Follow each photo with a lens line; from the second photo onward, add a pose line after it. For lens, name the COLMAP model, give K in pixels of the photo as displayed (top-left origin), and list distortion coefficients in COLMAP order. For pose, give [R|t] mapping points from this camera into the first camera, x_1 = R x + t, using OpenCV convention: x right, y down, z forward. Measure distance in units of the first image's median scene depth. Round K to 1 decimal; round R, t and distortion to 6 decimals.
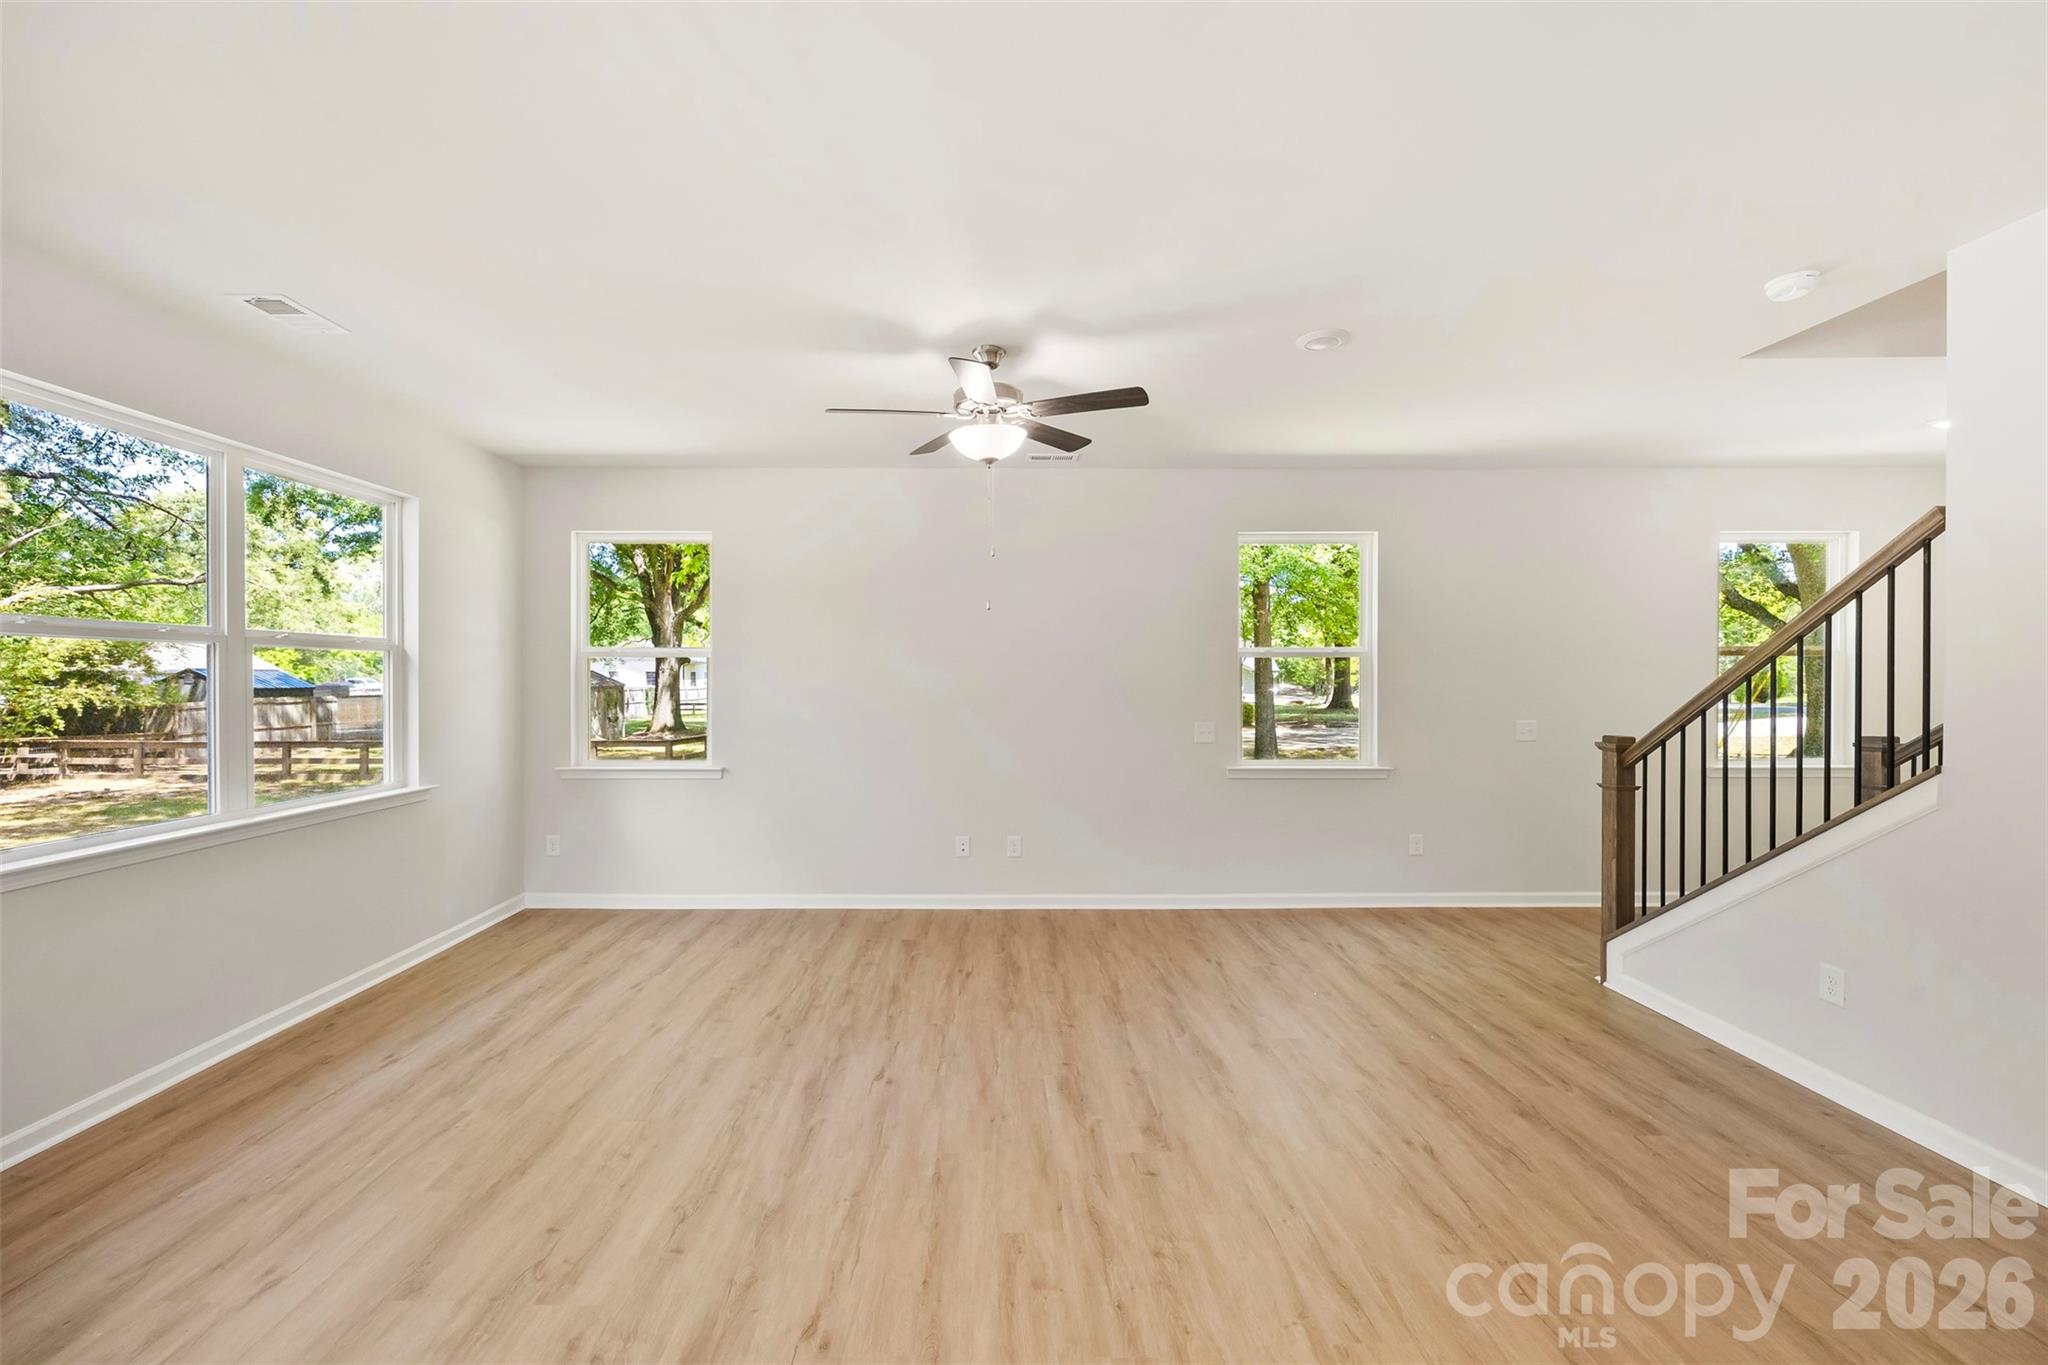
lens RADIAL K [[788.9, 0, 1014.0], [0, 788.9, 693.4], [0, 0, 1]] dist [-0.002238, 0.000415]
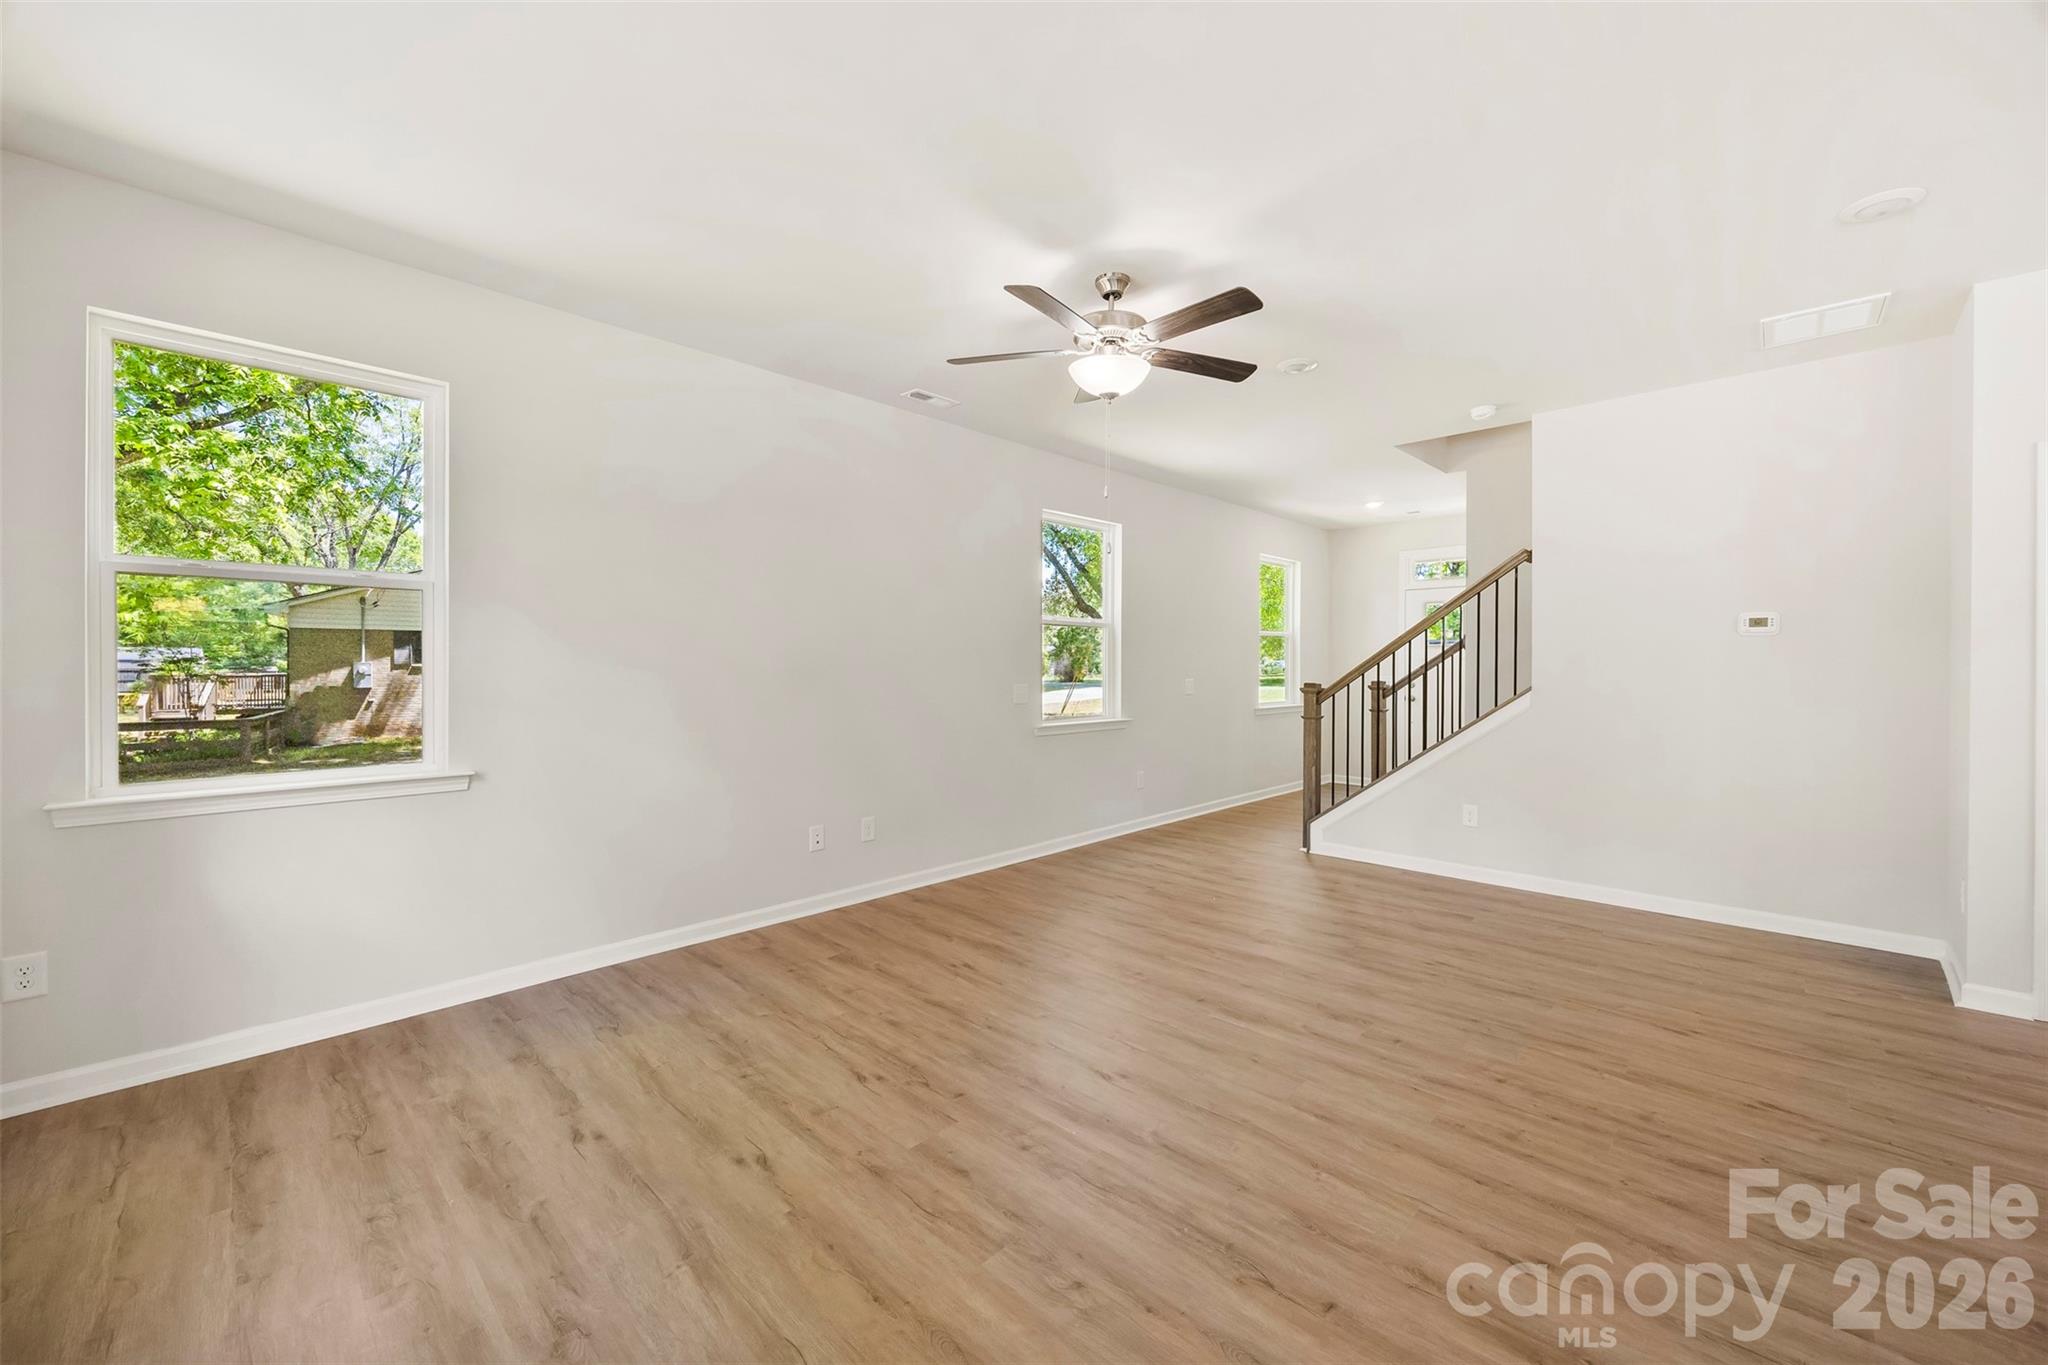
lens RADIAL K [[788.9, 0, 999.7], [0, 788.9, 661.8], [0, 0, 1]] dist [-0.002238, 0.000415]
pose [[0.701172, 0.008720, 0.712939, -0.650184], [0.011660, 0.999651, -0.023694, 0.040838], [-0.712897, 0.024926, 0.700826, 0.353529]]
